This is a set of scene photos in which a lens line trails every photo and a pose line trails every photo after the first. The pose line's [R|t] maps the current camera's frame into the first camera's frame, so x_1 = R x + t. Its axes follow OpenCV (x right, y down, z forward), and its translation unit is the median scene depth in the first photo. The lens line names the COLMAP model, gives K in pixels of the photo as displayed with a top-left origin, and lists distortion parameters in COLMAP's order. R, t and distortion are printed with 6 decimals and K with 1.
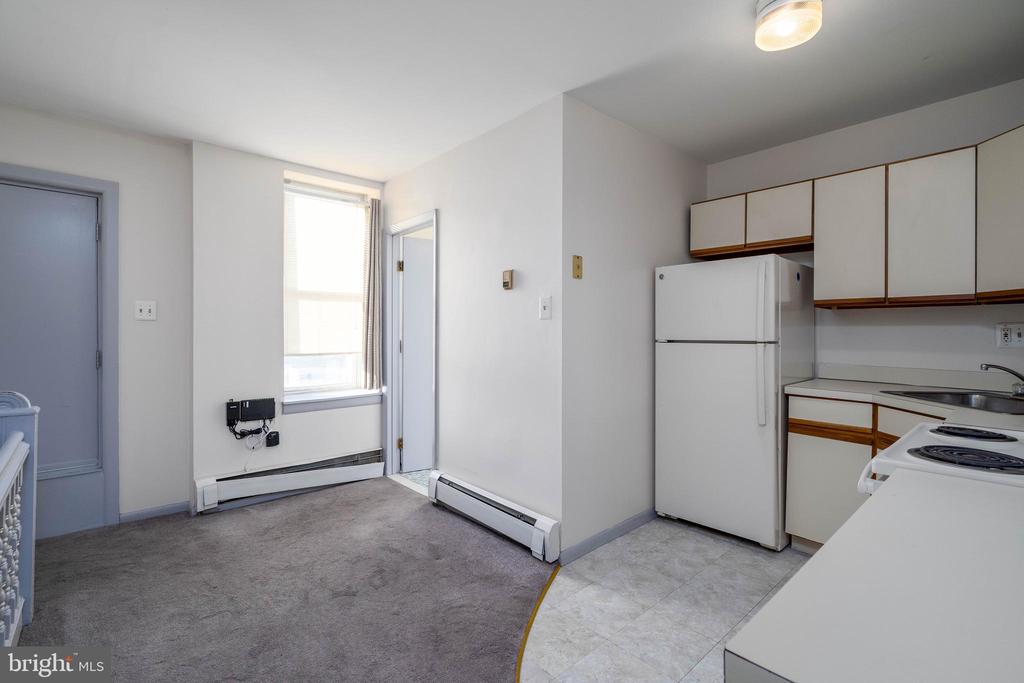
lens RADIAL K [[474.9, 0, 511.0], [0, 474.9, 338.5], [0, 0, 1]] dist [-0.008869, -0.000854]
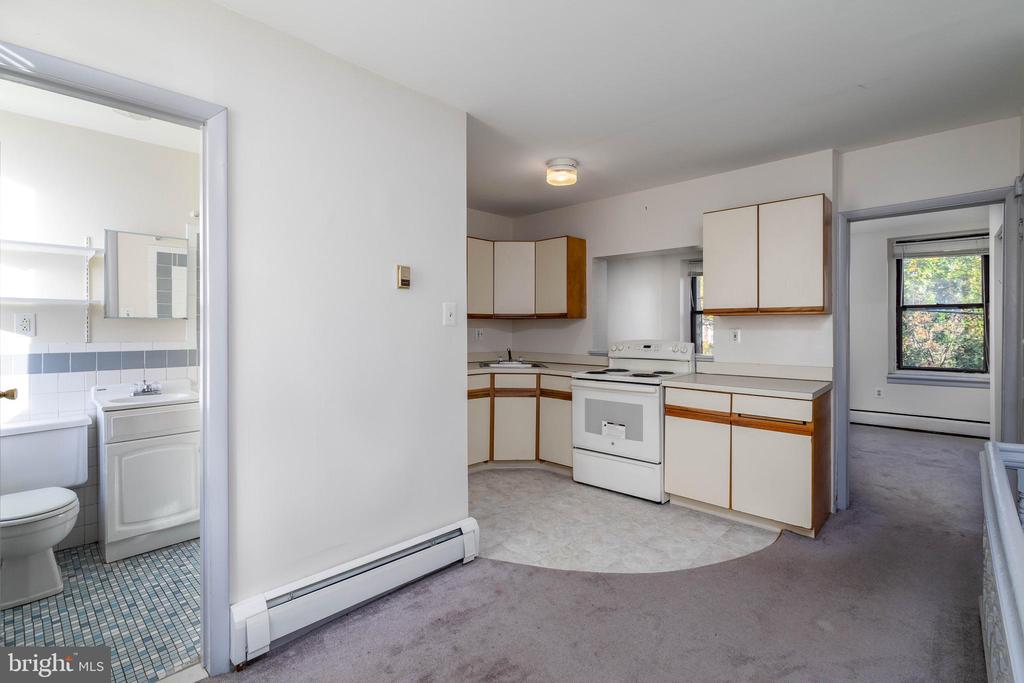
lens RADIAL K [[474.9, 0, 513.7], [0, 474.9, 328.3], [0, 0, 1]] dist [-0.008869, -0.000854]
pose [[-0.102336, -0.008204, 0.994716, -0.839761], [0.007263, 0.999933, 0.008994, -0.039876], [-0.994723, 0.008145, -0.102269, 0.878696]]
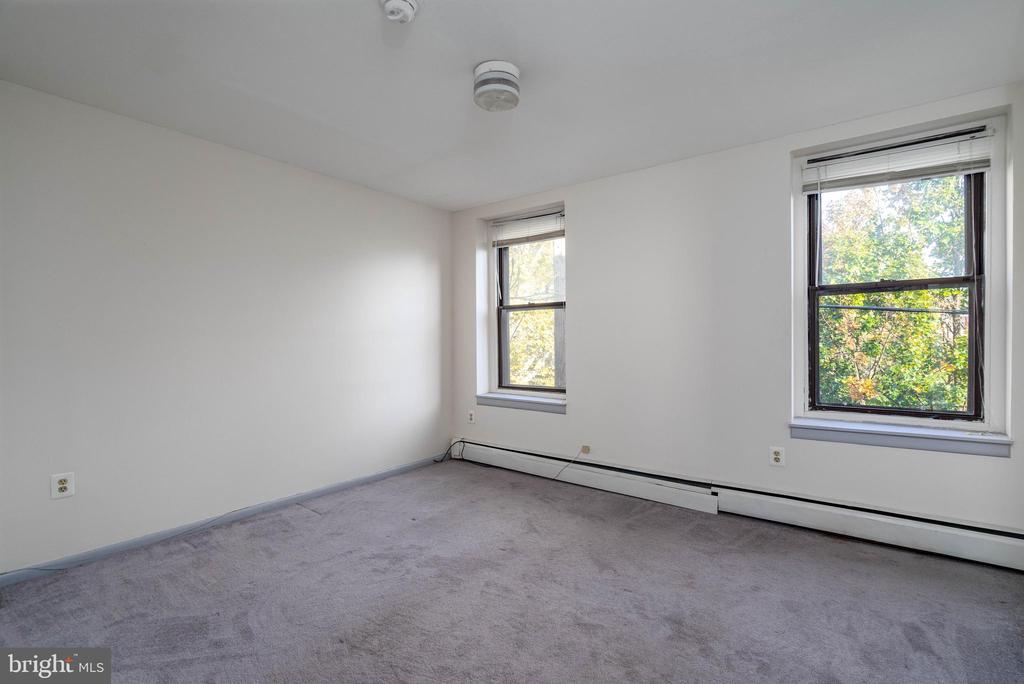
lens RADIAL K [[474.9, 0, 531.9], [0, 474.9, 347.0], [0, 0, 1]] dist [-0.008869, -0.000854]
pose [[-0.225938, -0.017922, 0.973977, 0.175292], [0.011199, 0.999717, 0.020994, 0.001585], [-0.974077, 0.015651, -0.225673, -0.182548]]
